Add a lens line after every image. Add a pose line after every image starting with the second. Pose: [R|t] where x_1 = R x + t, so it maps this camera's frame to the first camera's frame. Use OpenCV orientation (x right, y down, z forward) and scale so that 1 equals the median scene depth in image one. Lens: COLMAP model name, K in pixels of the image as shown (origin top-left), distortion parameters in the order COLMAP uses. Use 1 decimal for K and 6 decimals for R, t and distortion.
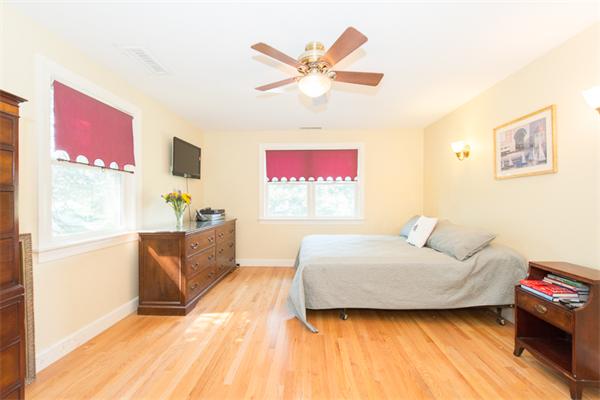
lens RADIAL K [[241.9, 0, 300.0], [0, 241.9, 200.0], [0, 0, 1]] dist [0.010691, -0.000102]
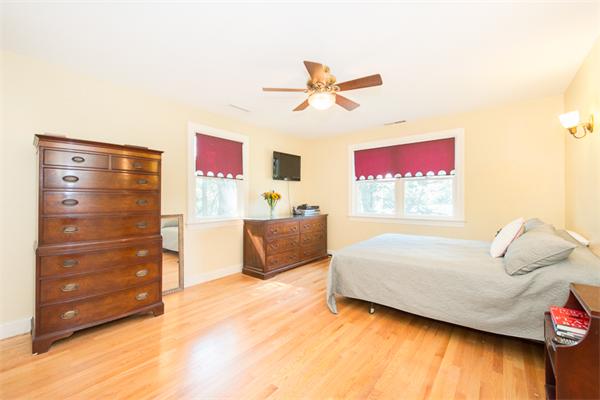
lens RADIAL K [[249.9, 0, 300.0], [0, 249.9, 195.3], [0, 0, 1]] dist [-0.000541, -0.000178]
pose [[0.799700, -0.008602, -0.600338, 0.551512], [0.000292, 0.999903, -0.013937, 0.007160], [0.600400, 0.010970, 0.799625, -0.032385]]
